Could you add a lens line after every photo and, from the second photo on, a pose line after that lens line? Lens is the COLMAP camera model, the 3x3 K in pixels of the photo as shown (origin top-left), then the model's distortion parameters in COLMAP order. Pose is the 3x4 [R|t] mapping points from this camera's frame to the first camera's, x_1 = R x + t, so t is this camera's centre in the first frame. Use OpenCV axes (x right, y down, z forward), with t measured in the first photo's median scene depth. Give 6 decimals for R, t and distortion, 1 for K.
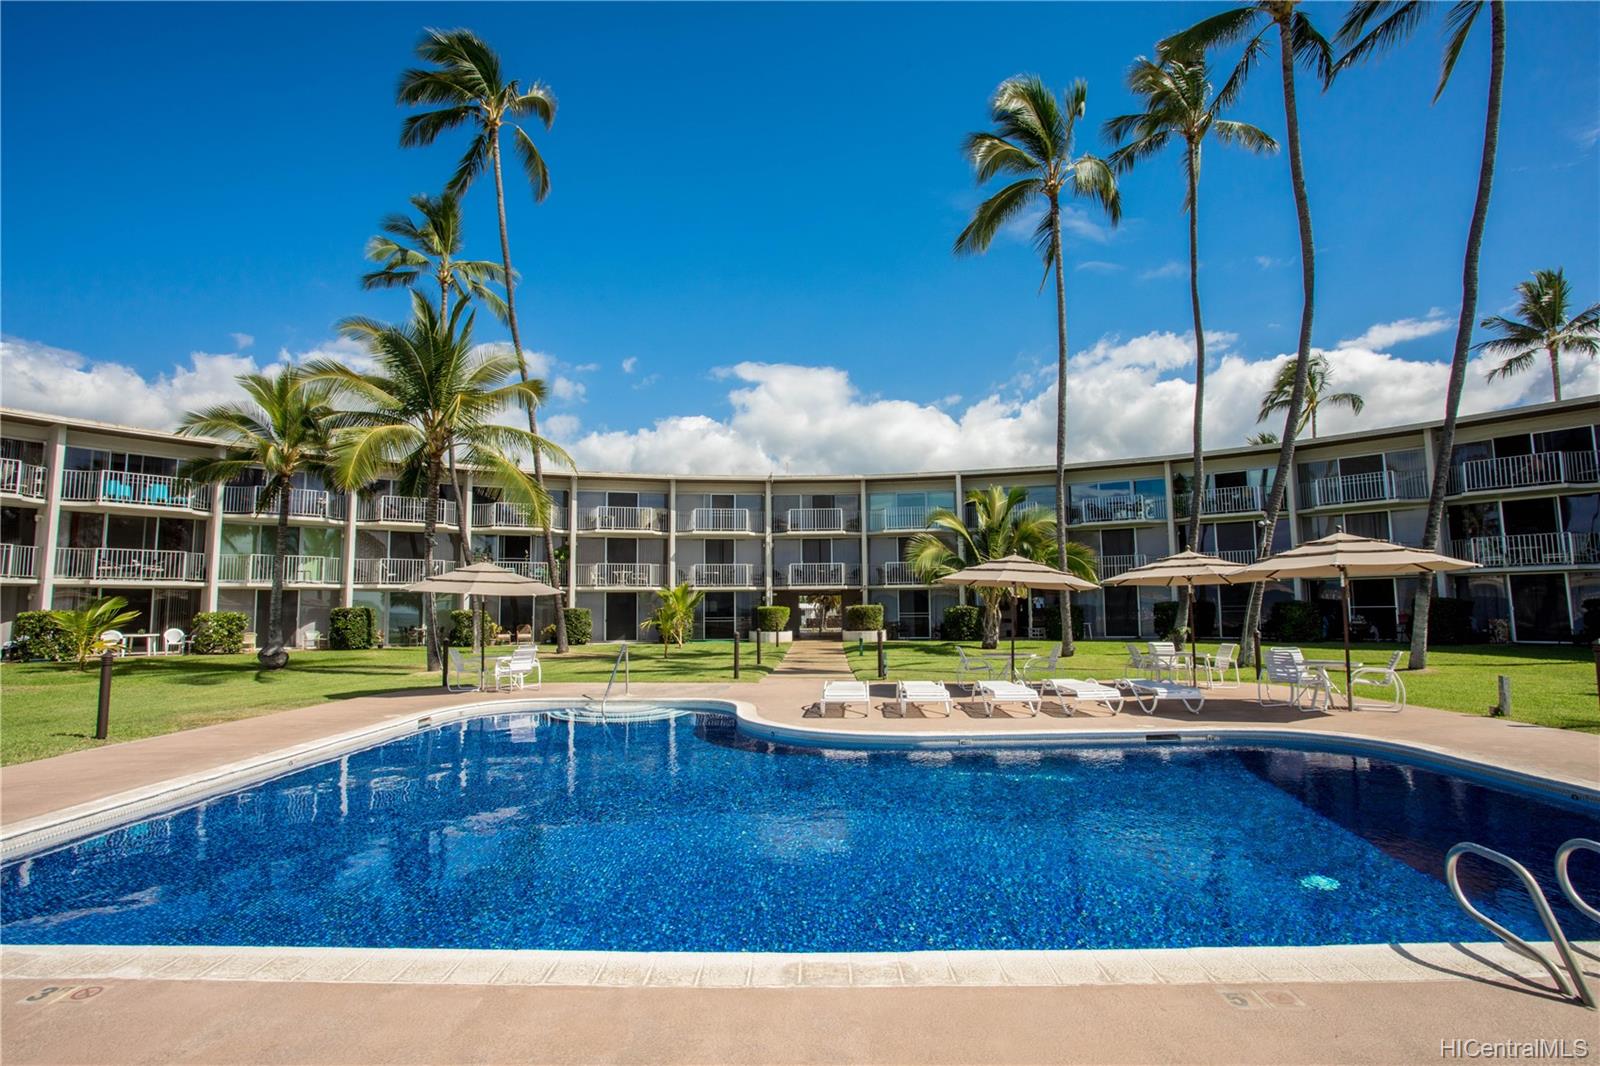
lens RADIAL K [[793.4, 0, 801.9], [0, 793.4, 528.4], [0, 0, 1]] dist [-0.065086, 0.025652]
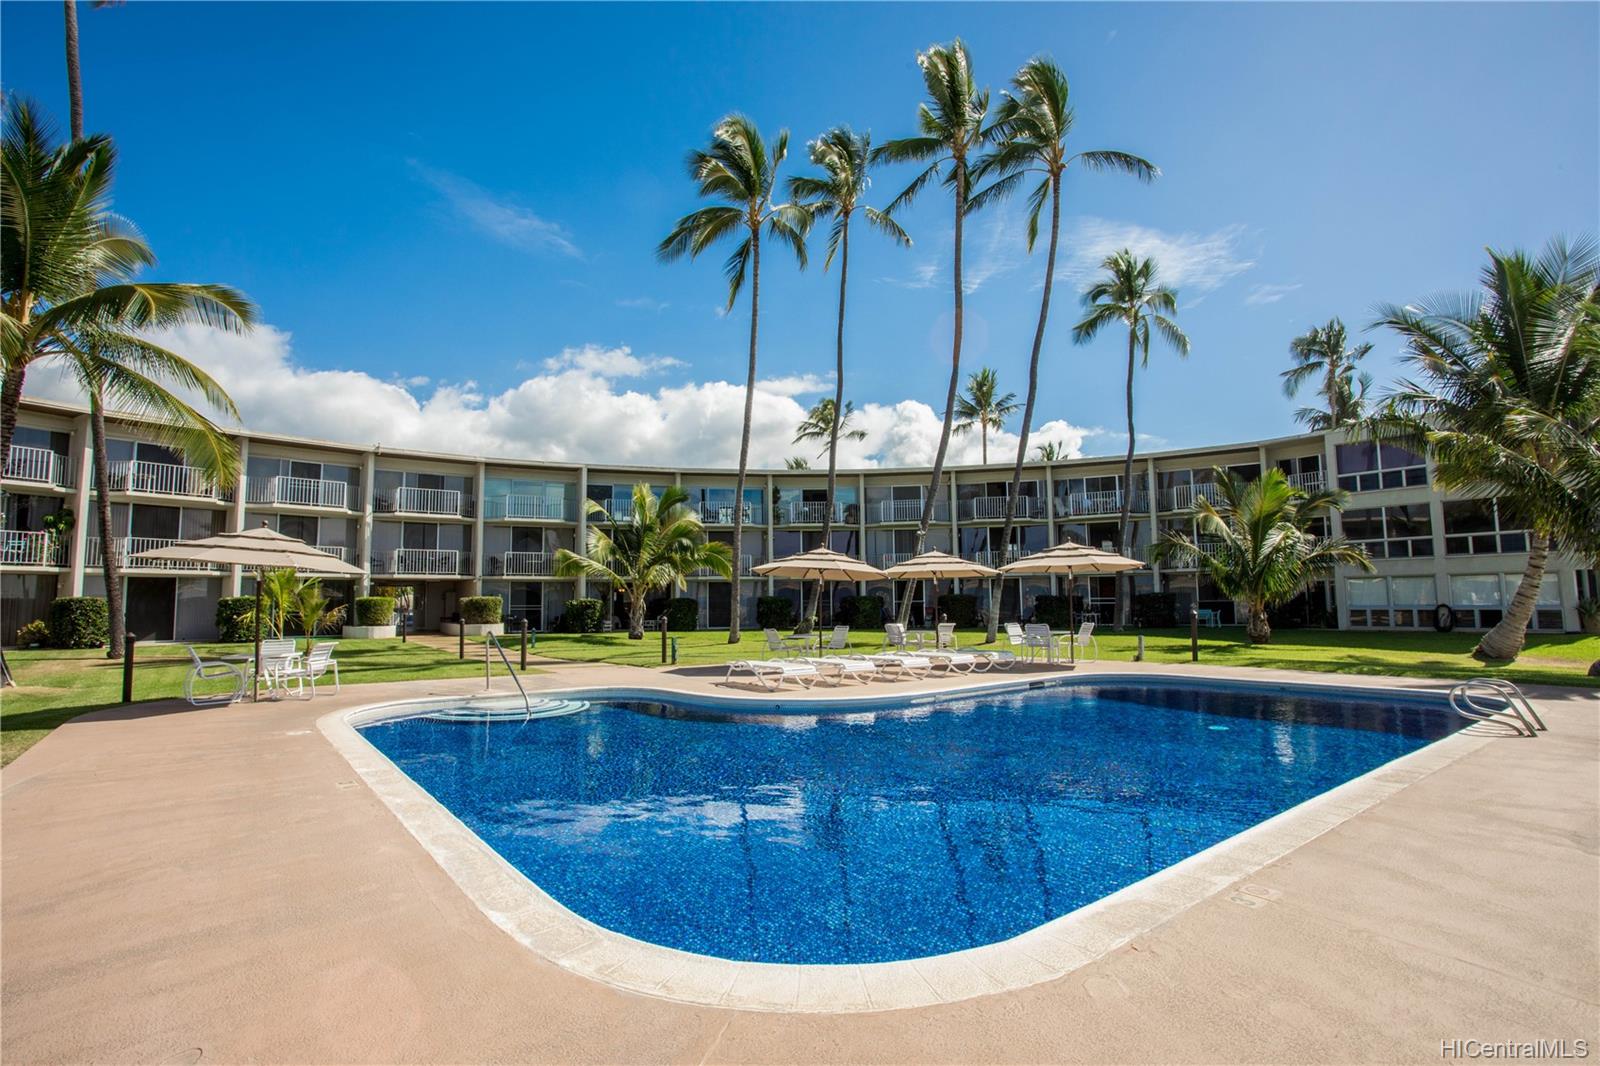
lens RADIAL K [[793.4, 0, 801.1], [0, 793.4, 525.6], [0, 0, 1]] dist [-0.065086, 0.025652]
pose [[0.783268, 0.060546, 0.618728, -0.205749], [-0.059243, 0.997986, -0.022661, 0.012145], [-0.618854, -0.018906, 0.785278, 0.047035]]
